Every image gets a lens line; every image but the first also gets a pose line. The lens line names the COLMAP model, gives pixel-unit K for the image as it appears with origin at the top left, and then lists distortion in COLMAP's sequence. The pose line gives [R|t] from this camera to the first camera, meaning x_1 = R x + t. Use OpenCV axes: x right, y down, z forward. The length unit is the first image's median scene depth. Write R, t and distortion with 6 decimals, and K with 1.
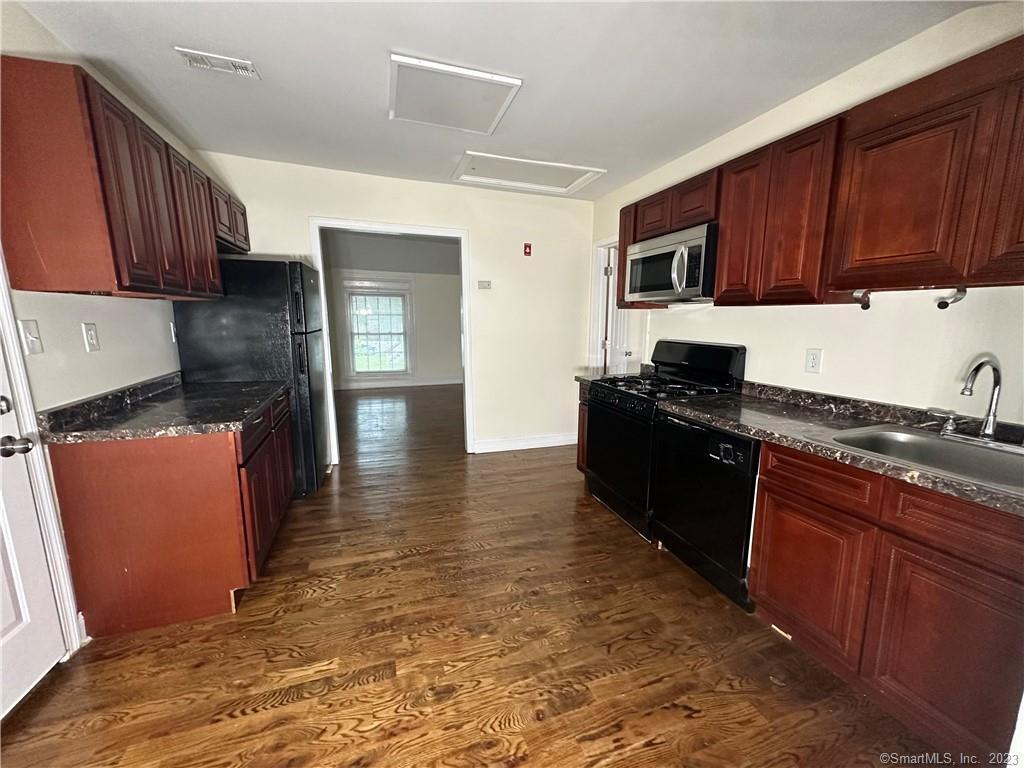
lens RADIAL K [[409.4, 0, 511.2], [0, 409.4, 384.0], [0, 0, 1]] dist [0.000647, -0.000020]
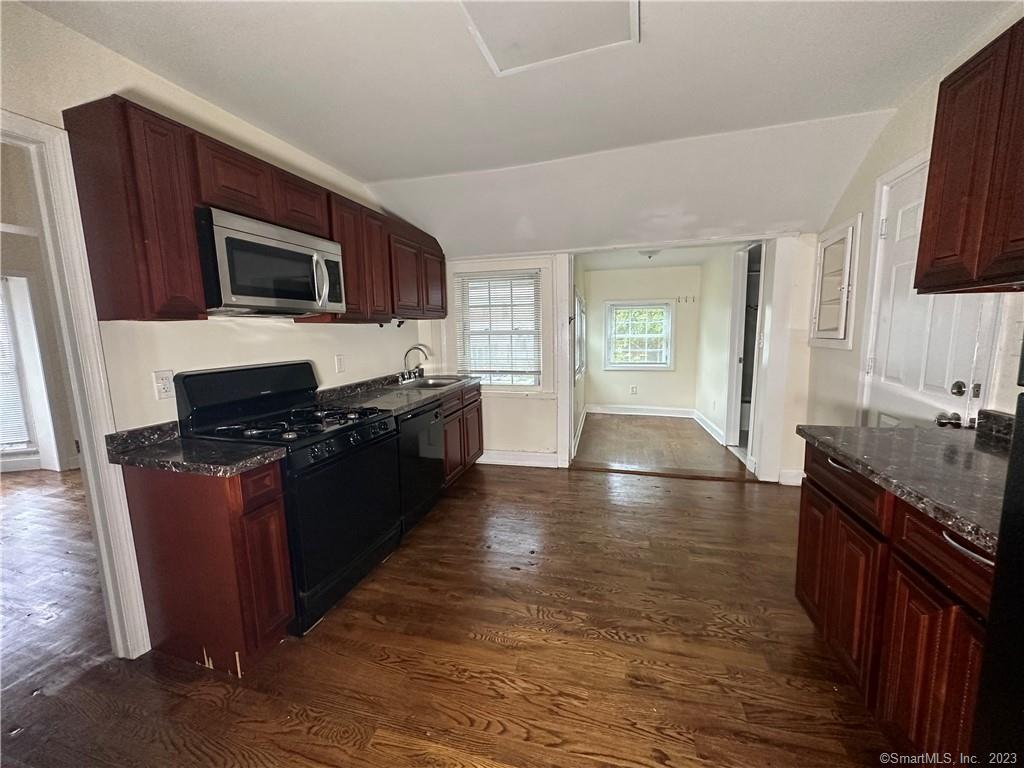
lens RADIAL K [[409.4, 0, 514.6], [0, 409.4, 385.9], [0, 0, 1]] dist [0.000647, -0.000020]
pose [[-0.823911, -0.059127, 0.563626, -0.502554], [0.115322, 0.956241, 0.268892, -0.271694], [-0.554862, 0.286542, -0.781039, 1.667796]]
